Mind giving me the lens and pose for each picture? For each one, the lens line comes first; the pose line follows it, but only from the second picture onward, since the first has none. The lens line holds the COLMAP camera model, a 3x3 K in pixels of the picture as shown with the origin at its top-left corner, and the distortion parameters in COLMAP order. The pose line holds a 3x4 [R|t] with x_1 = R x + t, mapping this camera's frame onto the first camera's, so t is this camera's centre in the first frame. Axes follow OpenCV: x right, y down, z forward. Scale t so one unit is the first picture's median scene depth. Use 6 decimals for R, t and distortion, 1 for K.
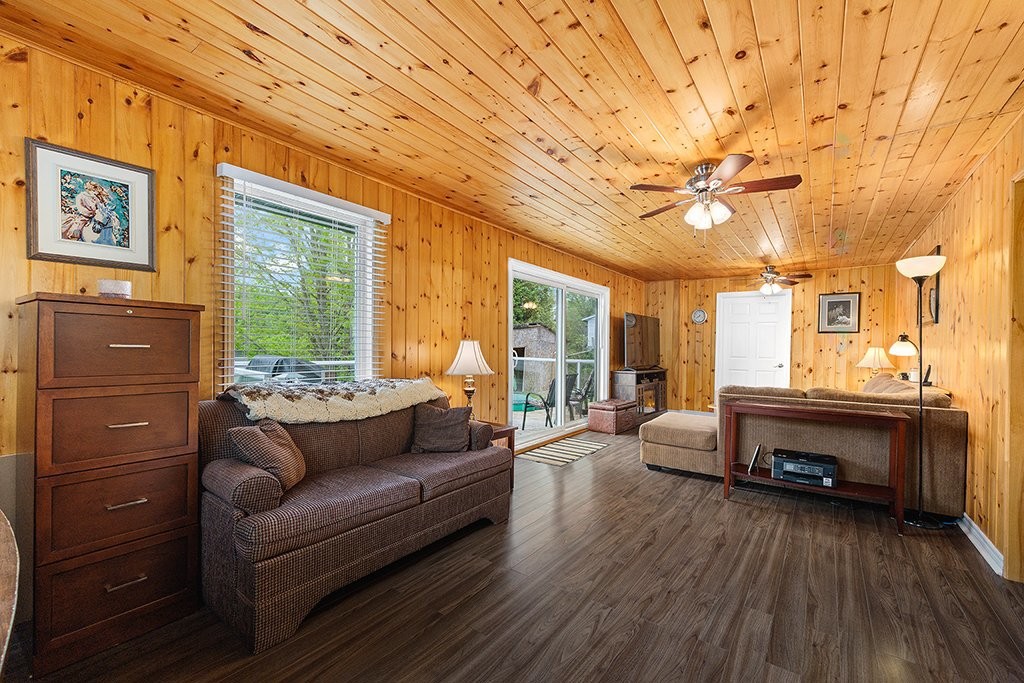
lens RADIAL K [[416.7, 0, 517.6], [0, 416.7, 352.3], [0, 0, 1]] dist [-0.004053, 0.002036]
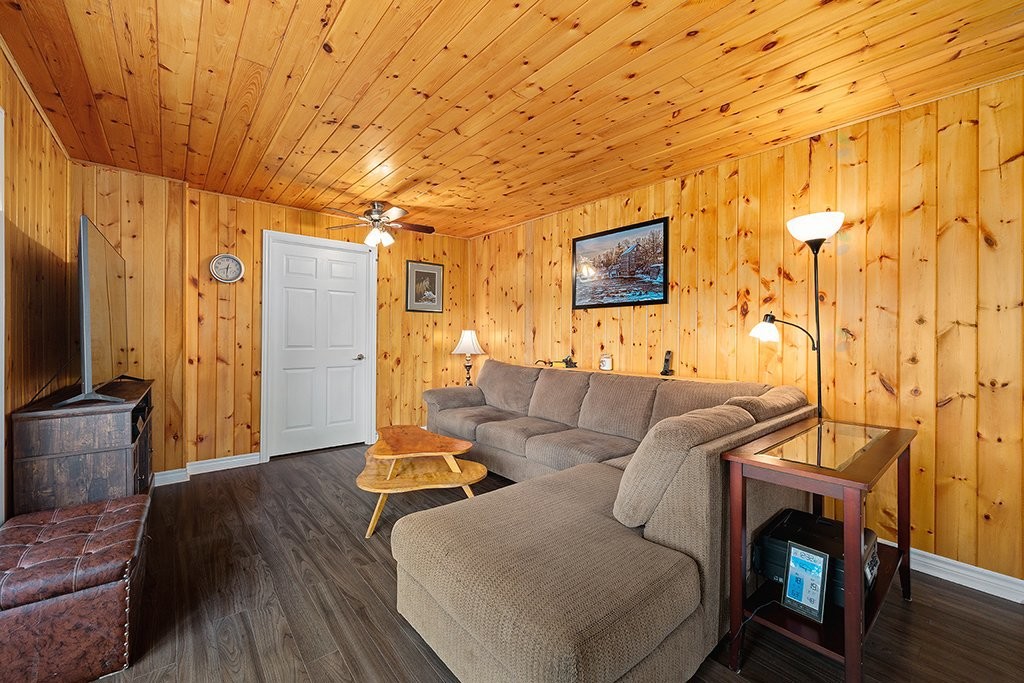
lens RADIAL K [[416.7, 0, 500.4], [0, 416.7, 330.5], [0, 0, 1]] dist [-0.004053, 0.002036]
pose [[0.245074, 0.000110, 0.969504, 0.036758], [0.009618, 0.999951, -0.002544, -0.008200], [-0.969457, 0.009948, 0.245061, 0.674646]]
